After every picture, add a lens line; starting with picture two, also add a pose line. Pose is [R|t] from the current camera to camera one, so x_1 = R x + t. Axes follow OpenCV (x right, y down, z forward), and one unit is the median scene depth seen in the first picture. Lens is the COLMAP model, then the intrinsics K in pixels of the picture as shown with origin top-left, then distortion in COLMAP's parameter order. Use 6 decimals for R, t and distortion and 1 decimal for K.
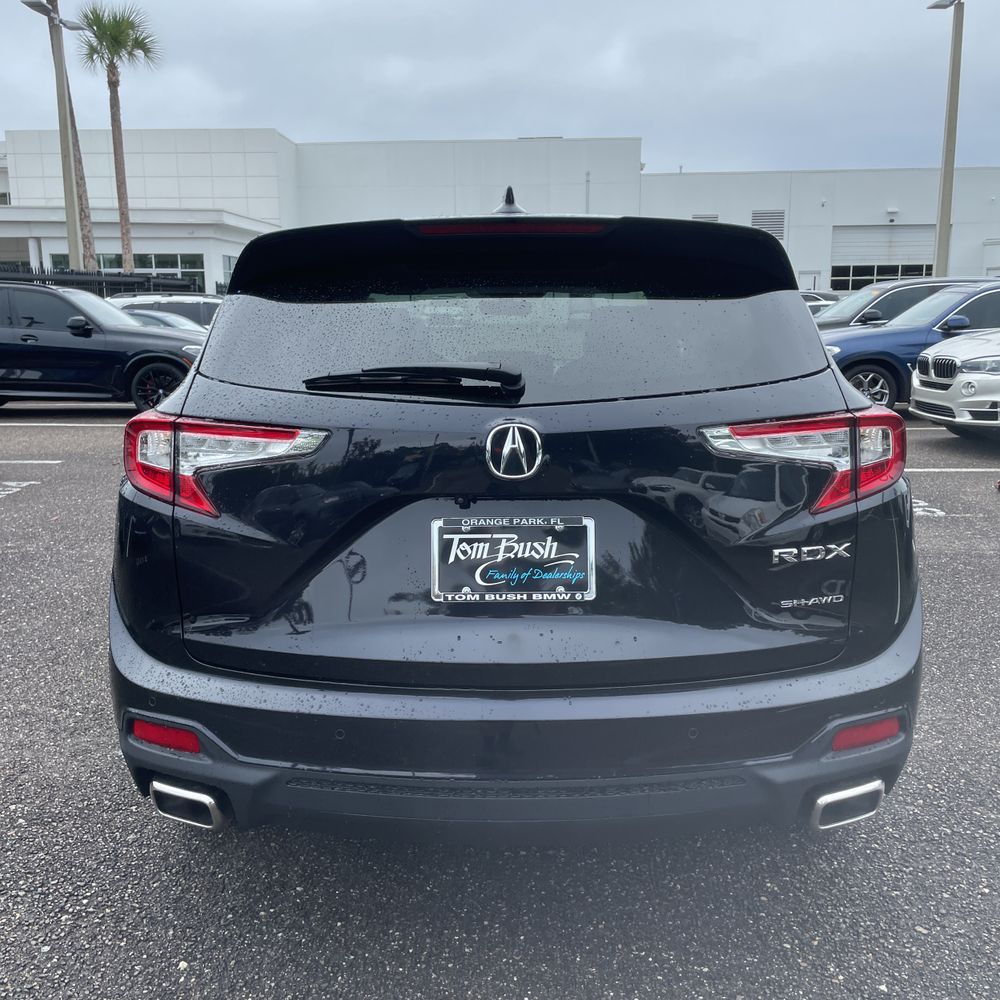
lens RADIAL K [[1050.0, 0, 487.1], [0, 1050.0, 502.8], [0, 0, 1]] dist [0.089535, -0.122823]
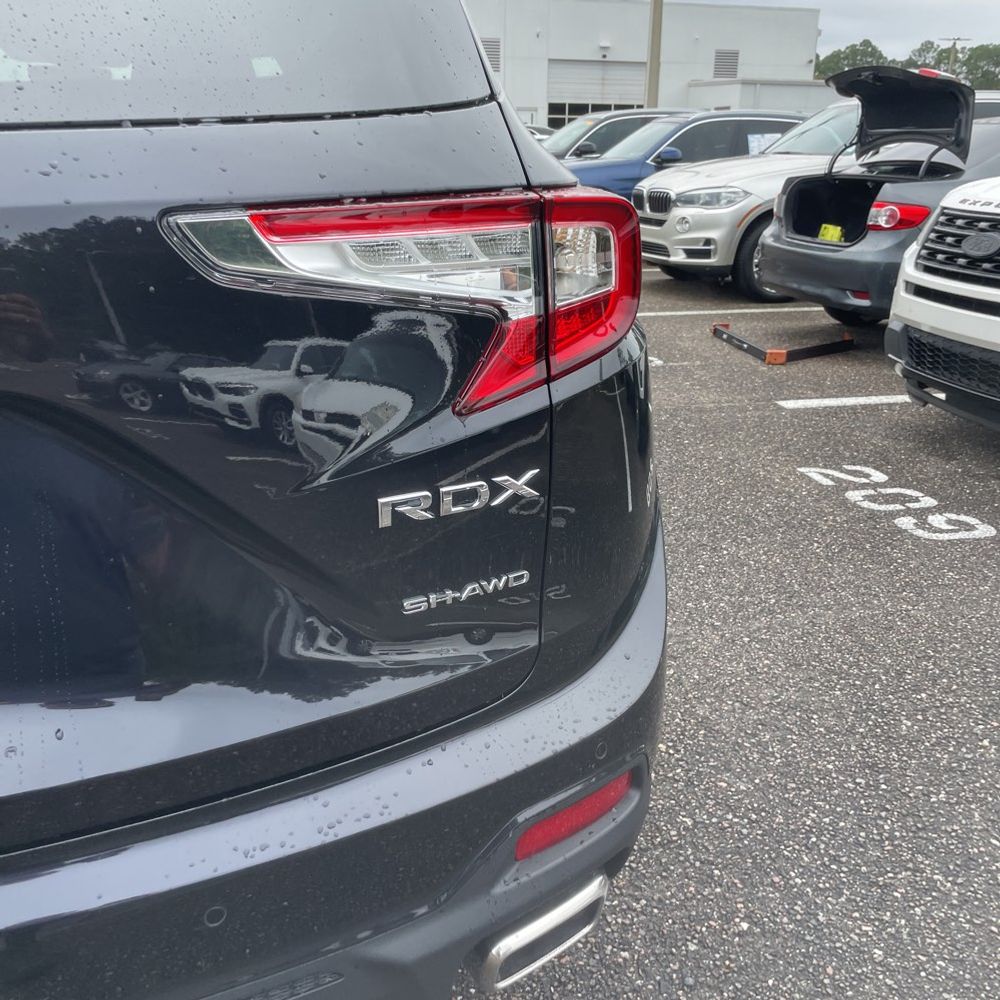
lens RADIAL K [[1028.0, 0, 500.3], [0, 1028.0, 536.0], [0, 0, 1]] dist [0.102678, -0.141581]
pose [[0.965303, -0.075328, 0.250031, 0.197656], [0.030862, 0.983689, 0.177211, -0.015920], [-0.259301, -0.163346, 0.951883, 0.528568]]
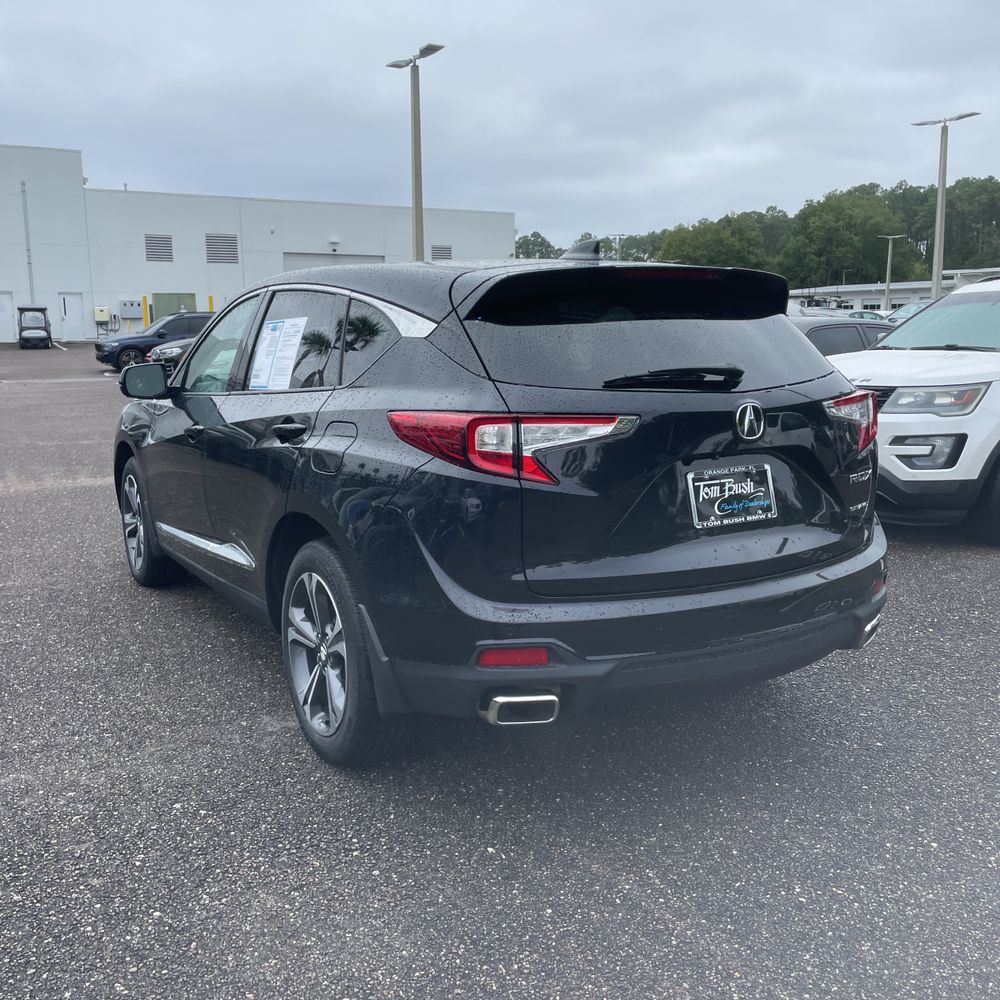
lens RADIAL K [[1050.0, 0, 487.1], [0, 1050.0, 502.8], [0, 0, 1]] dist [0.089535, -0.122823]
pose [[0.856660, -0.090385, 0.507902, -0.978661], [0.099137, 0.995025, 0.009861, 0.014042], [-0.506267, 0.041905, 0.861358, -0.107557]]
